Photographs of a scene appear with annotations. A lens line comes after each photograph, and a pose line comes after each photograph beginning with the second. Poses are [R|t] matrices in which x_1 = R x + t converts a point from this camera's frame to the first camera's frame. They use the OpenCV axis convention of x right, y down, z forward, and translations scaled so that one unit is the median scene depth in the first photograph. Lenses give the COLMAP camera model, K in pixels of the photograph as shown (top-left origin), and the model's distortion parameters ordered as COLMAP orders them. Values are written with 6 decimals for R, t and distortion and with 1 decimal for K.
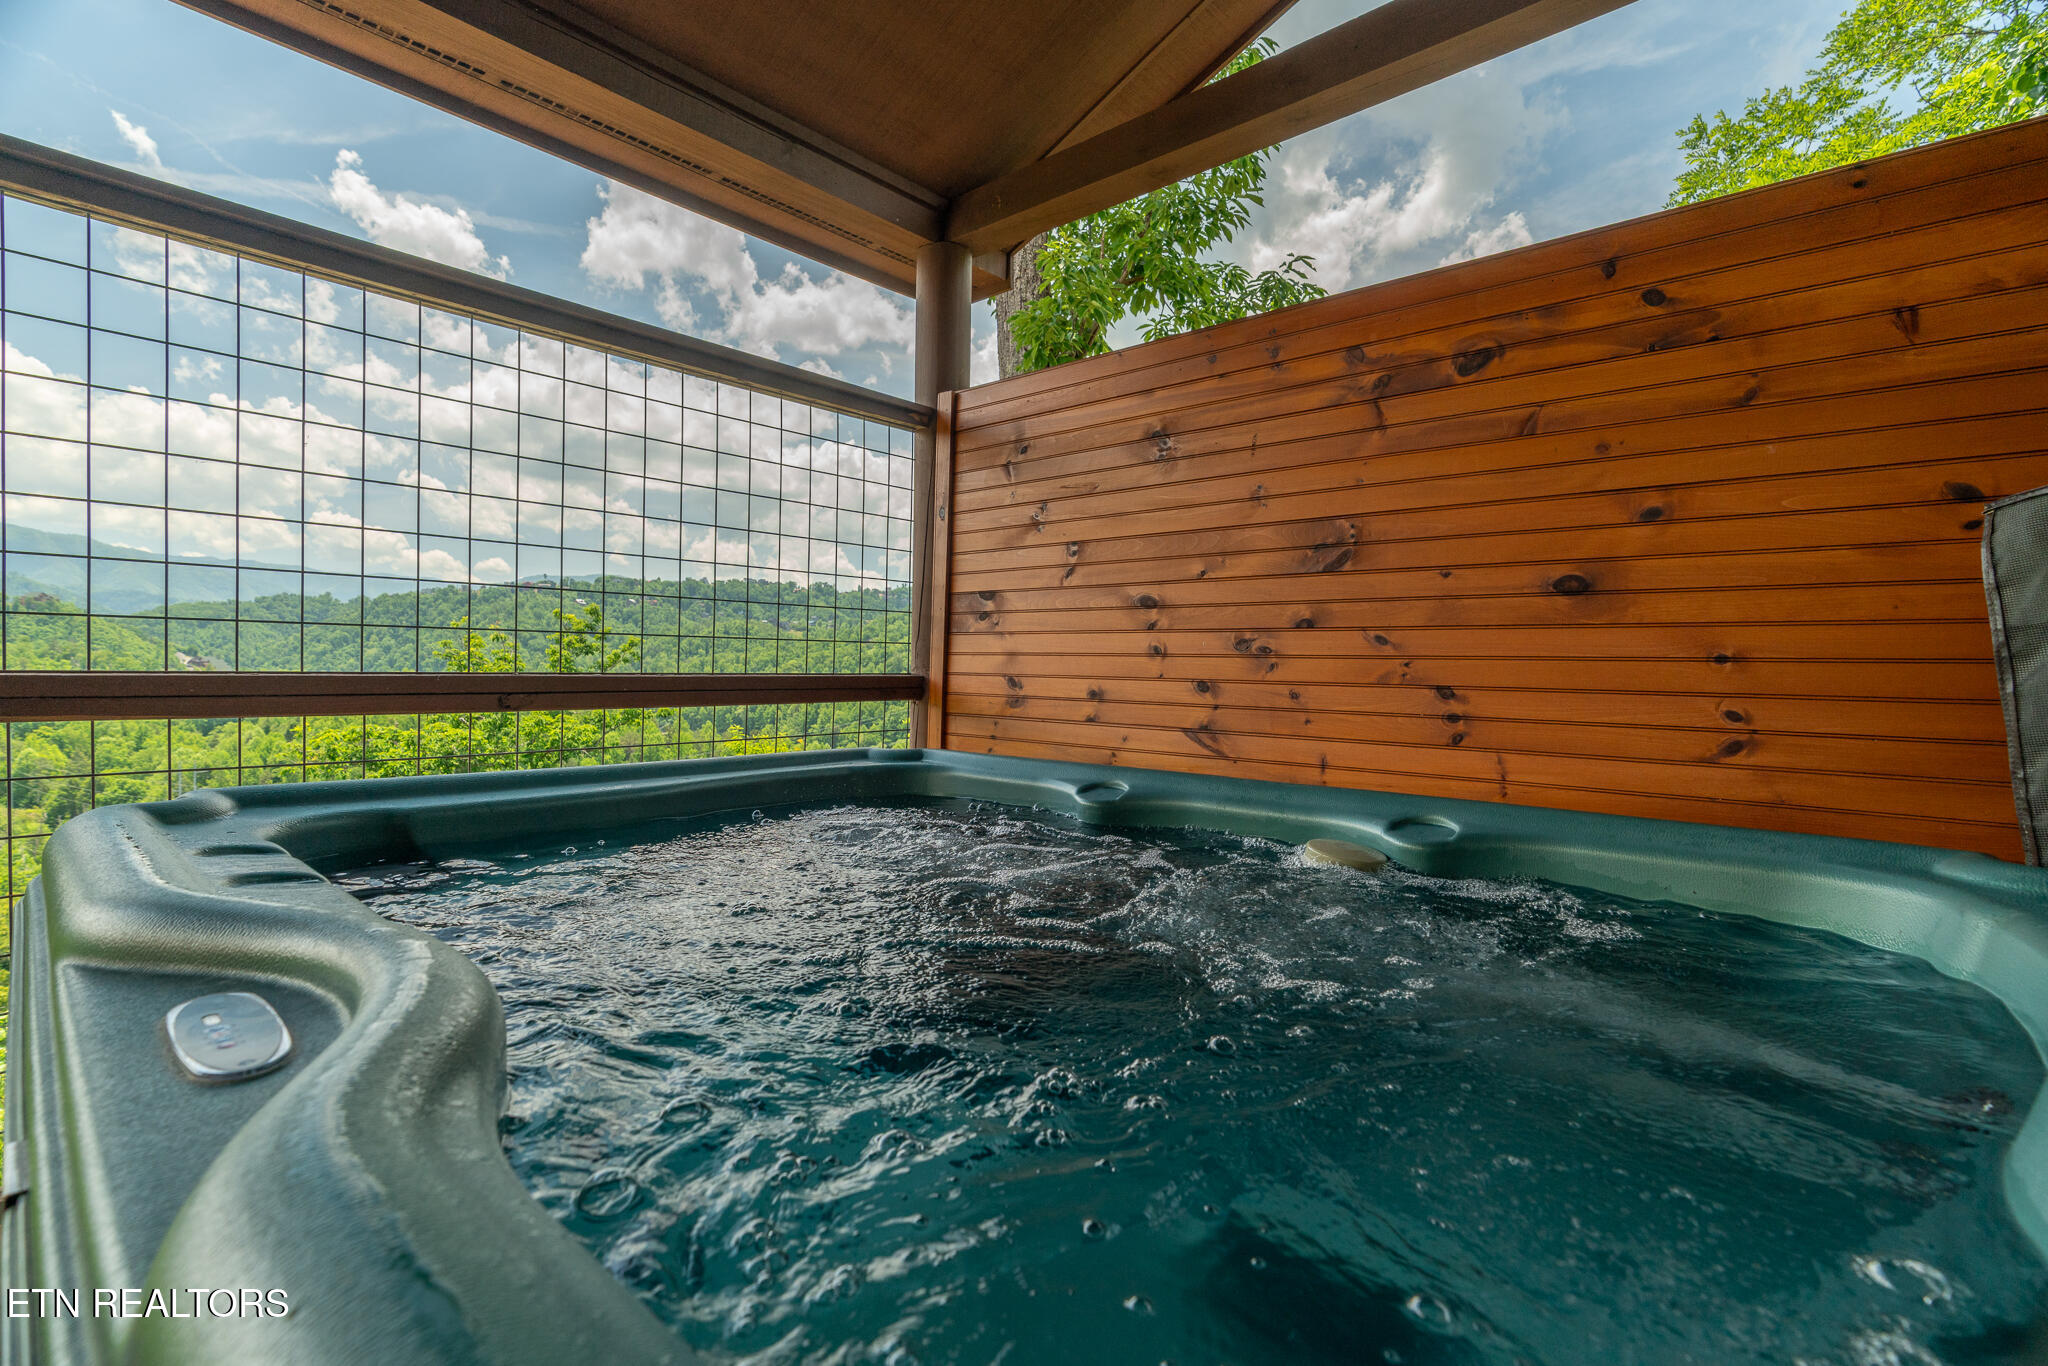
lens RADIAL K [[934.8, 0, 1012.9], [0, 934.8, 684.7], [0, 0, 1]] dist [-0.008527, 0.008012]
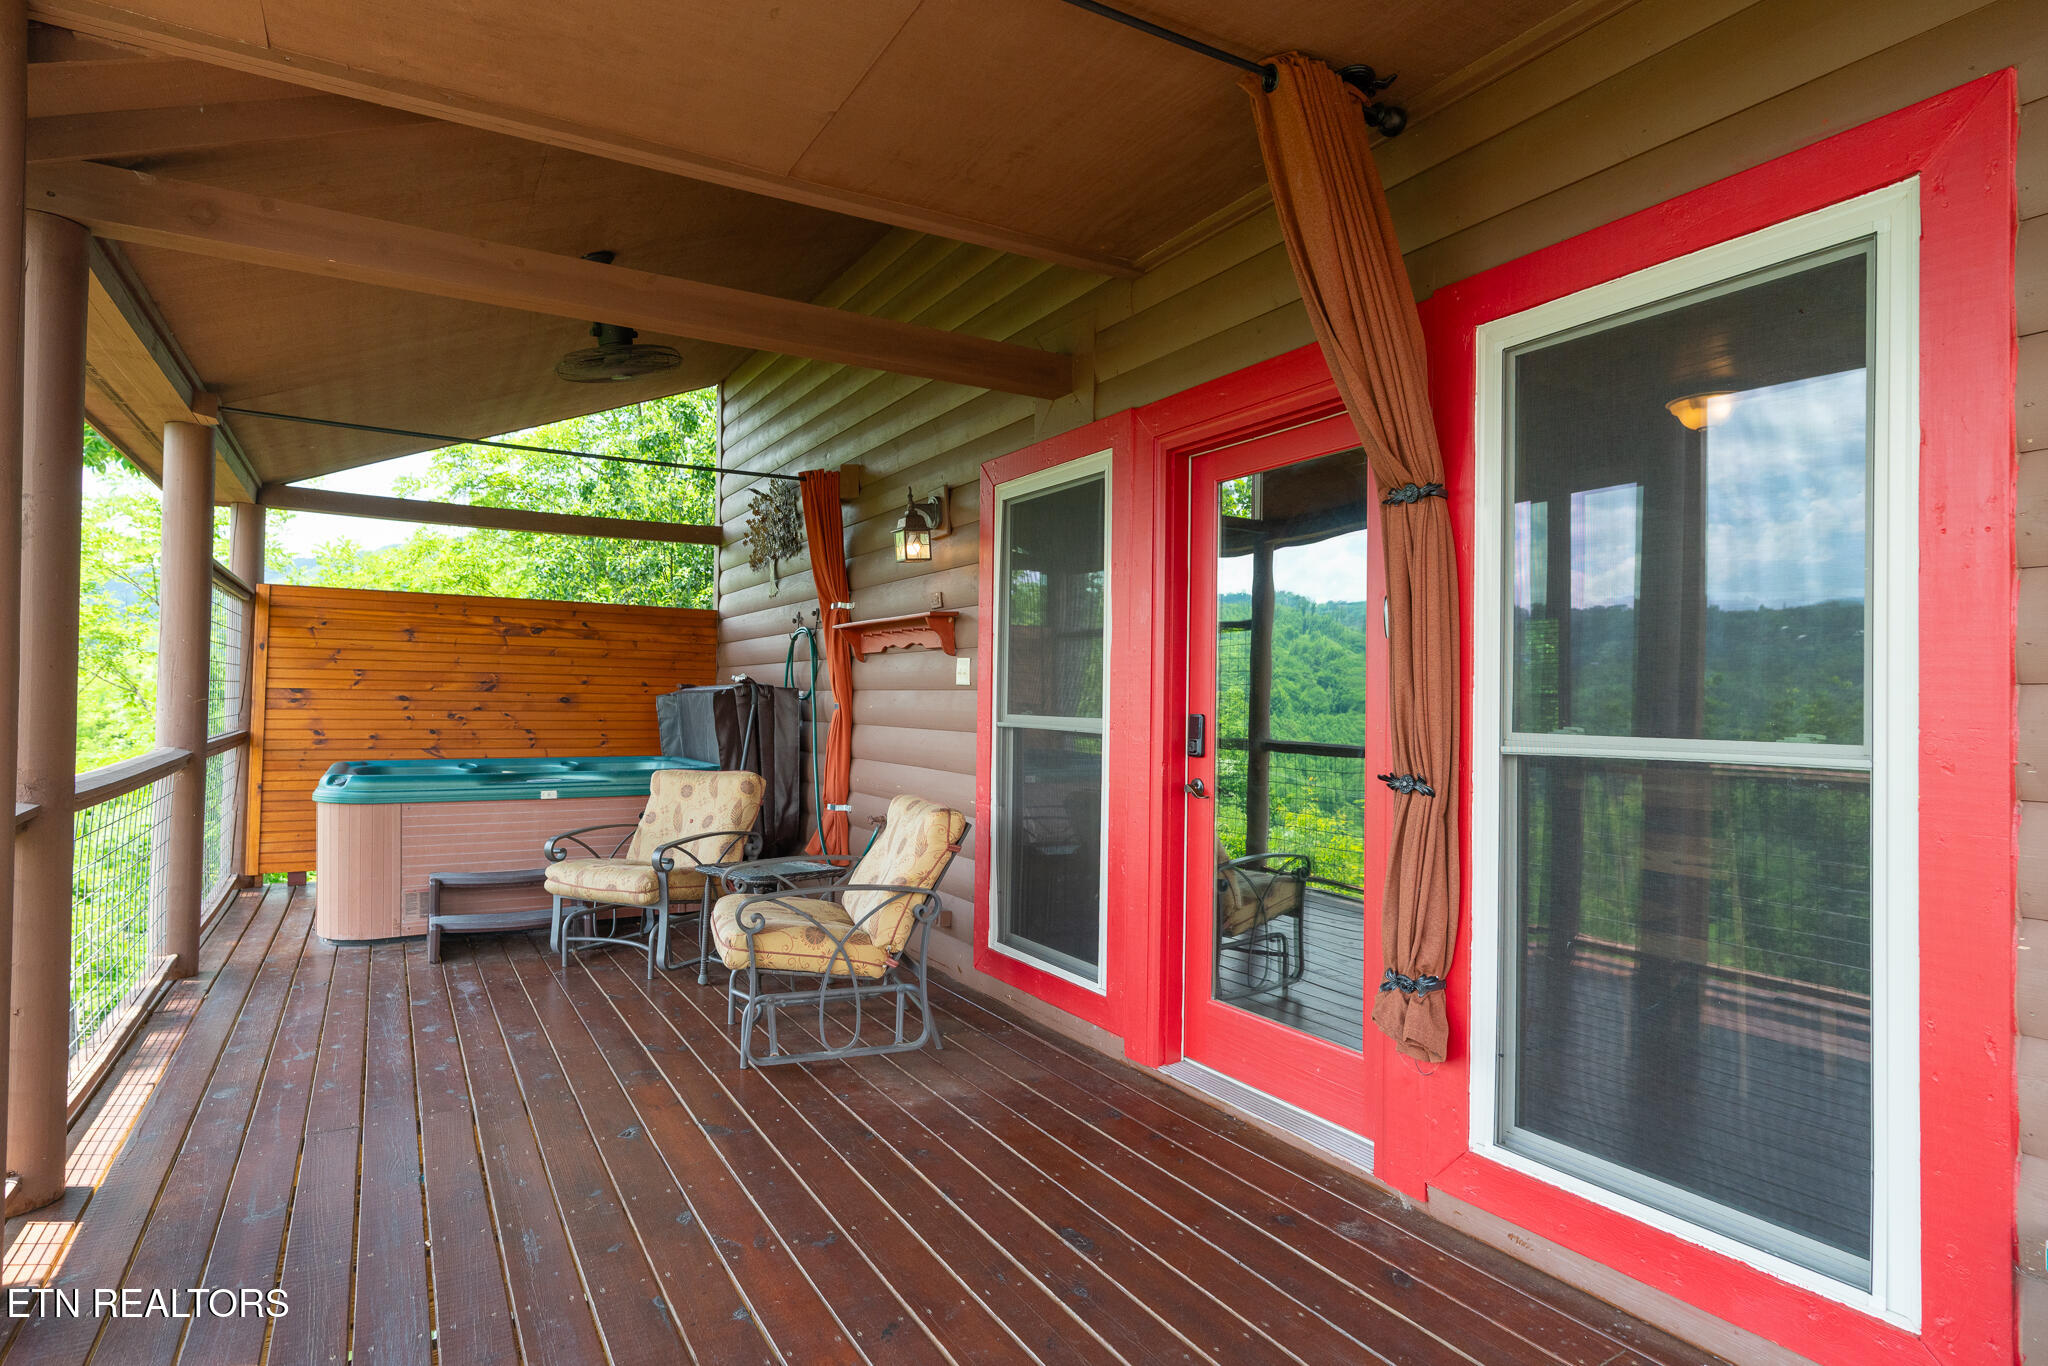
lens RADIAL K [[1109.6, 0, 1016.1], [0, 1109.6, 691.2], [0, 0, 1]] dist [-0.004480, 0.000262]
pose [[0.309685, -0.003989, 0.950831, -2.169234], [0.009358, 0.999956, 0.001147, -0.096718], [-0.950793, 0.008543, 0.309709, -1.460089]]
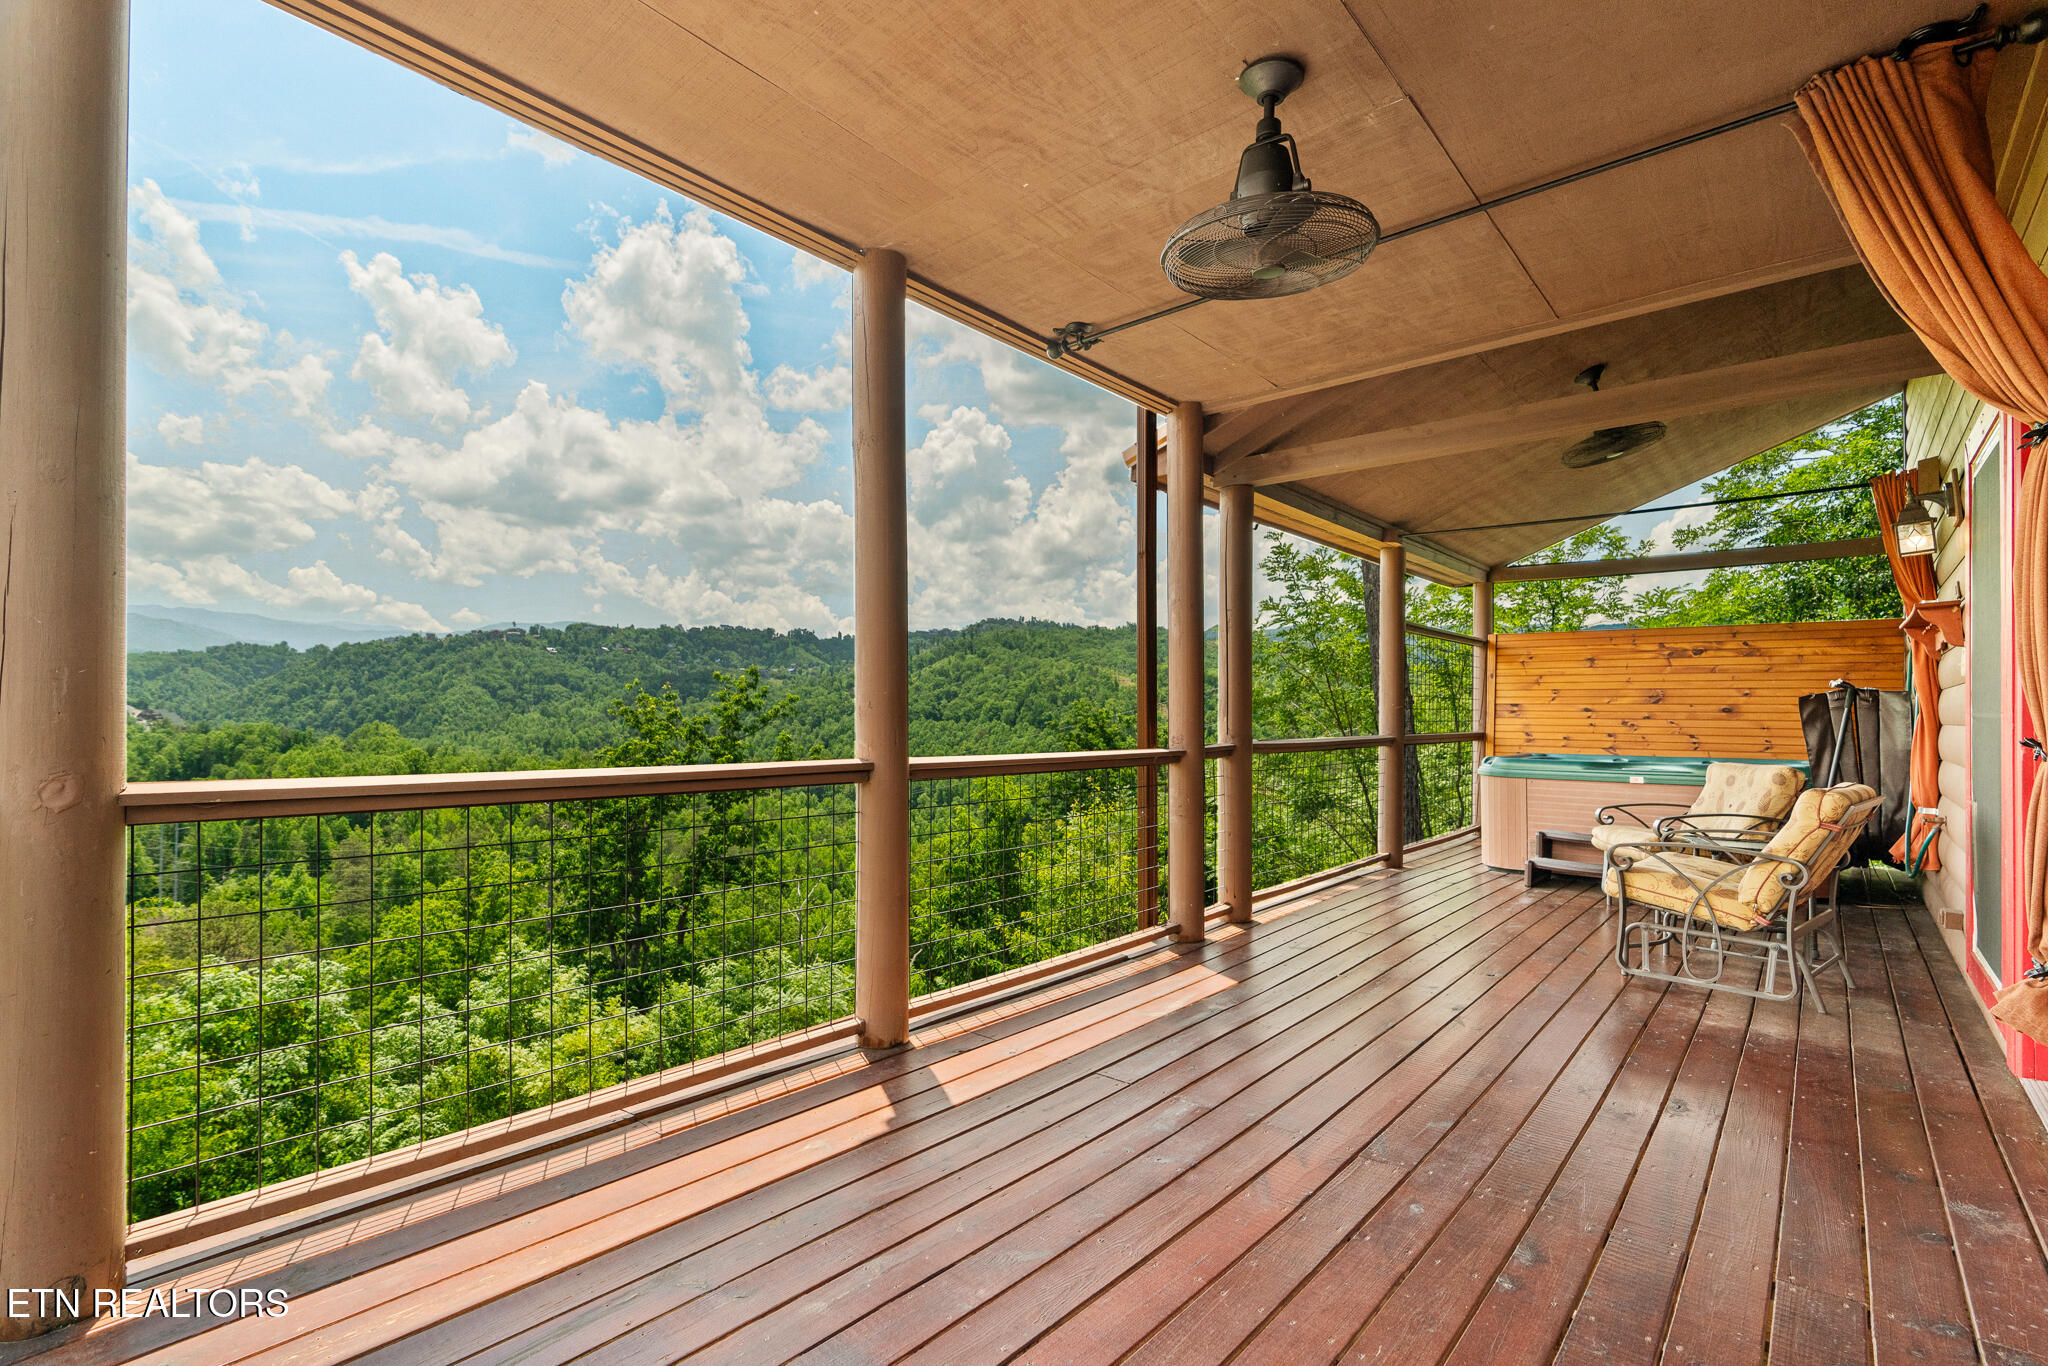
lens RADIAL K [[934.8, 0, 1046.7], [0, 934.8, 702.0], [0, 0, 1]] dist [-0.008527, 0.008012]
pose [[0.998341, -0.007987, 0.057017, -1.982168], [0.009732, 0.999491, -0.030384, -0.034838], [-0.056746, 0.030889, 0.997911, -2.213235]]
